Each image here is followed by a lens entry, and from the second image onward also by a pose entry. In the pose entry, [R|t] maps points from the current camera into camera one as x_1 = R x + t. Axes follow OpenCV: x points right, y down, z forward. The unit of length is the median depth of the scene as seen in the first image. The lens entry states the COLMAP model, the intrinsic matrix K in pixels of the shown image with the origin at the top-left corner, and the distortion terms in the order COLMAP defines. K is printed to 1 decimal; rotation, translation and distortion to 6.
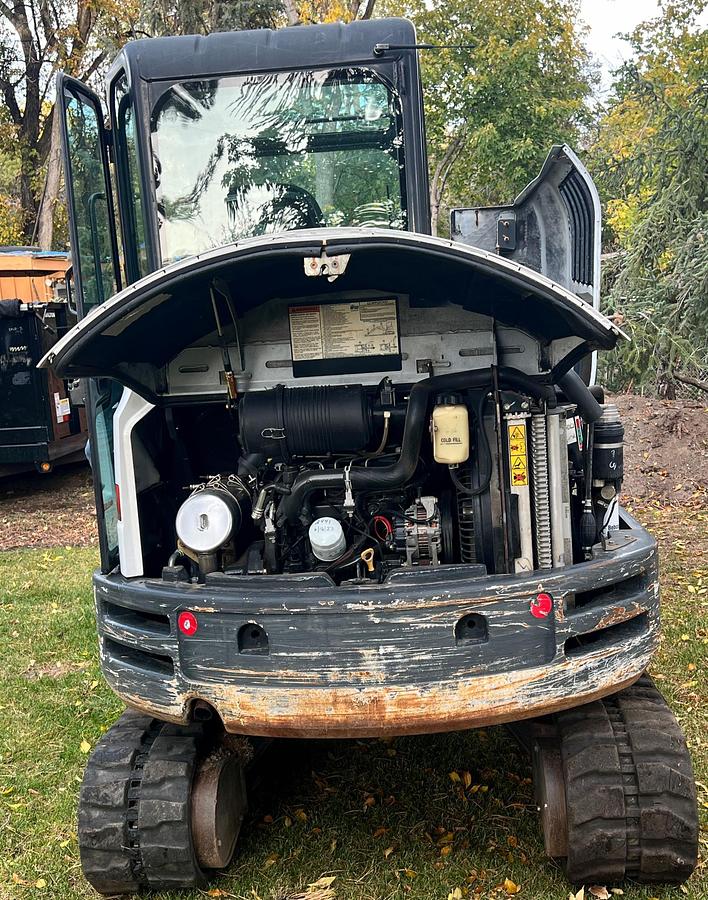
lens RADIAL K [[1151.5, 0, 355.1], [0, 1151.5, 483.6], [0, 0, 1]] dist [0.225994, -0.533220]
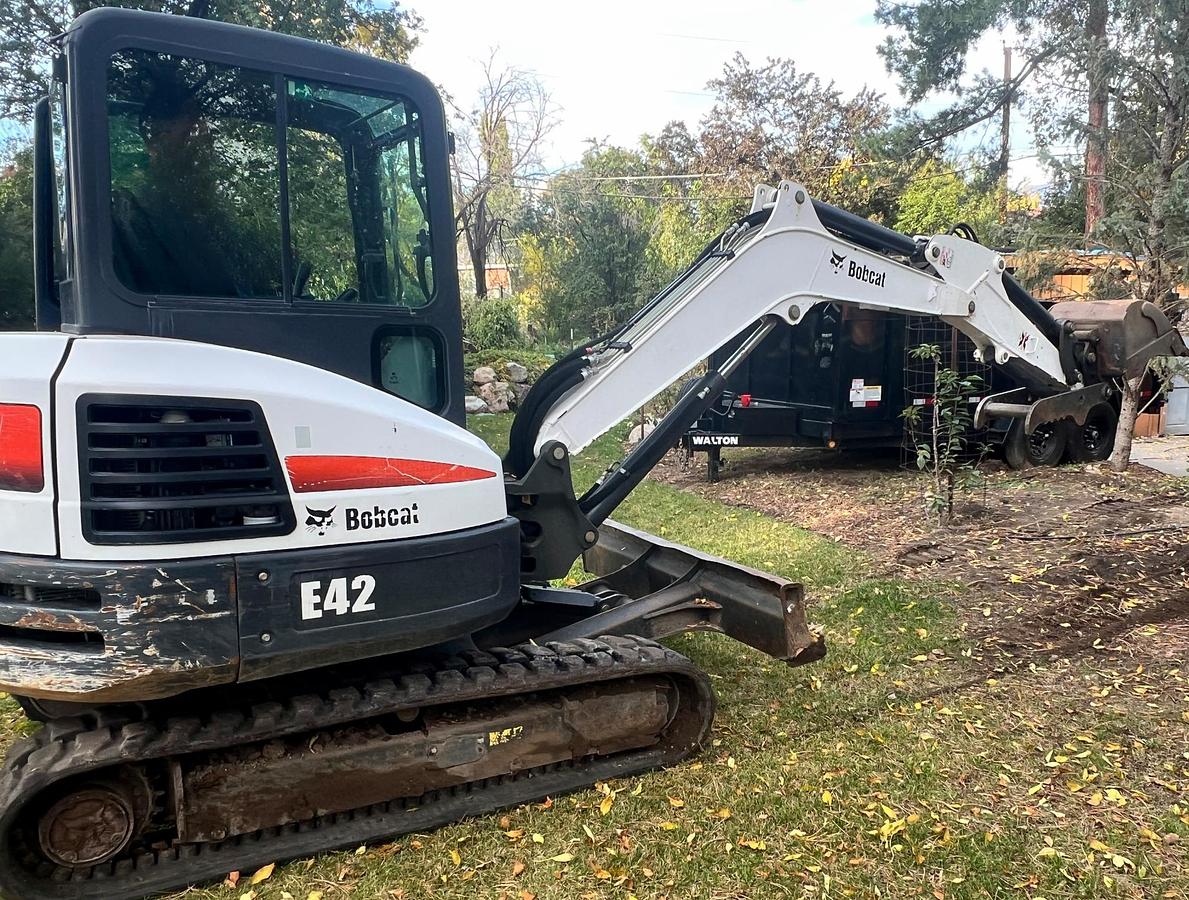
lens RADIAL K [[960.6, 0, 600.6], [0, 960.6, 489.7], [0, 0, 1]] dist [0.016281, -0.002305]
pose [[0.583116, 0.203014, -0.786613, 1.130660], [-0.168146, 0.977466, 0.127624, -0.173848], [0.794797, 0.057847, 0.604112, 0.918384]]
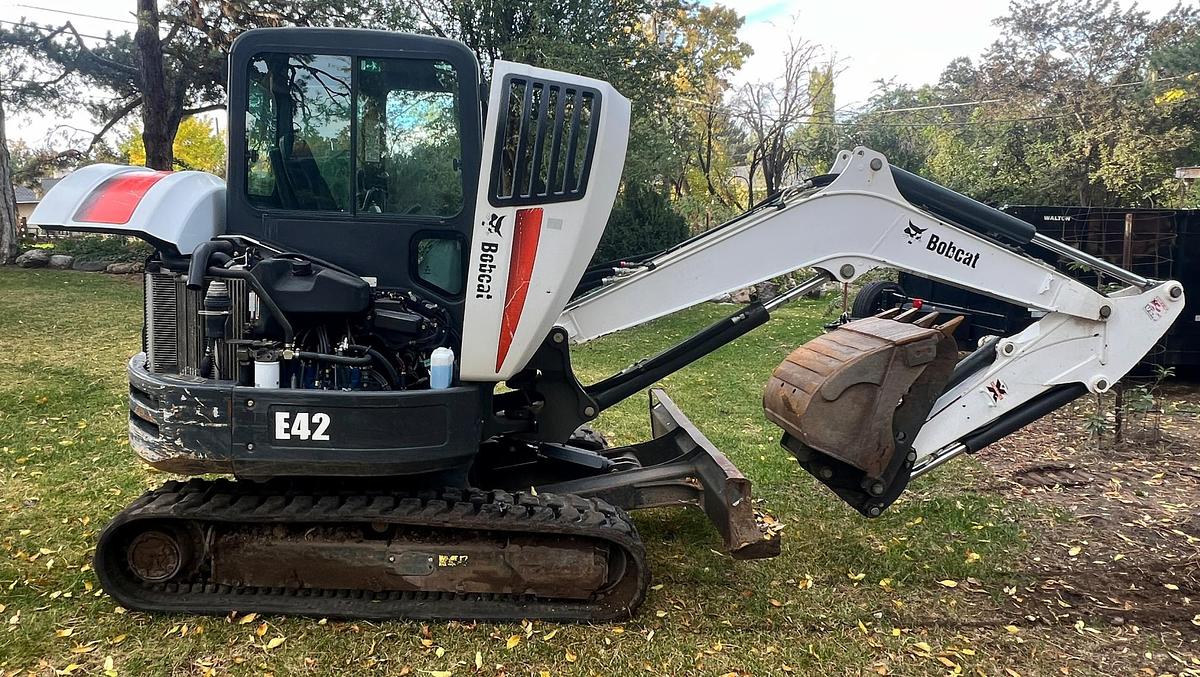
lens RADIAL K [[731.9, 0, 598.5], [0, 731.9, 295.2], [0, 0, 1]] dist [0.002764, 0.002505]
pose [[0.105117, 0.154240, -0.982426, 1.231201], [-0.174874, 0.975372, 0.134422, -0.273915], [0.978963, 0.157671, 0.129501, 1.492422]]
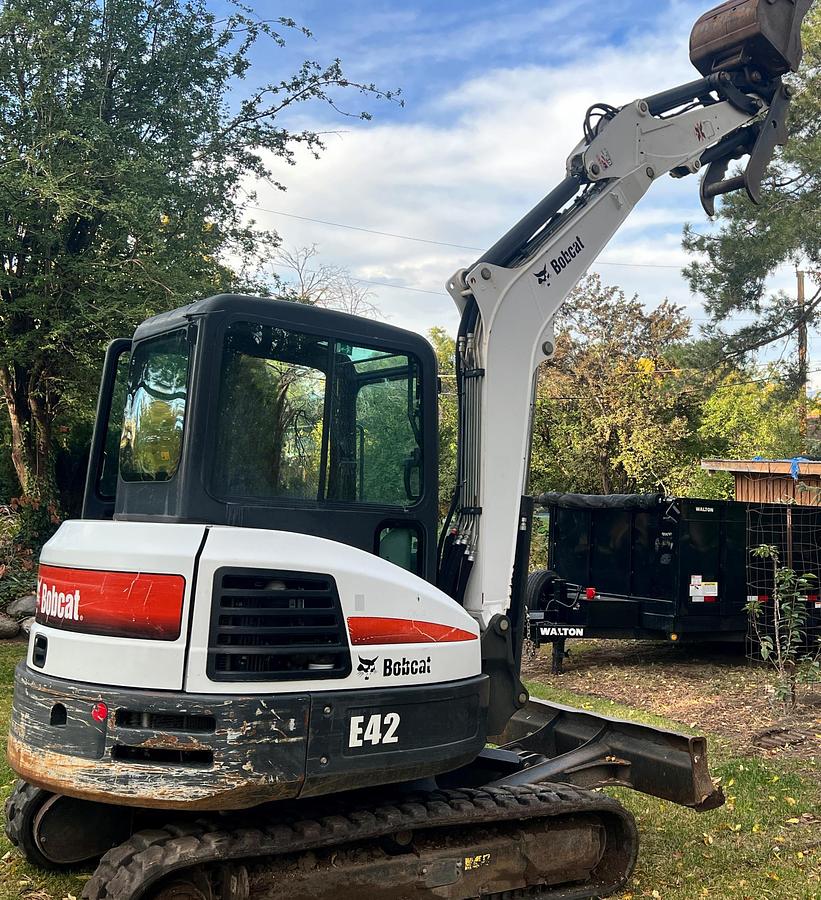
lens RADIAL K [[1067.9, 0, 472.9], [0, 1067.9, 461.6], [0, 0, 1]] dist [0.096945, -0.057405]
pose [[0.654008, 0.047081, -0.755021, 1.338054], [-0.190125, 0.976256, -0.103812, -0.122995], [0.732207, 0.211442, 0.647430, 0.456222]]
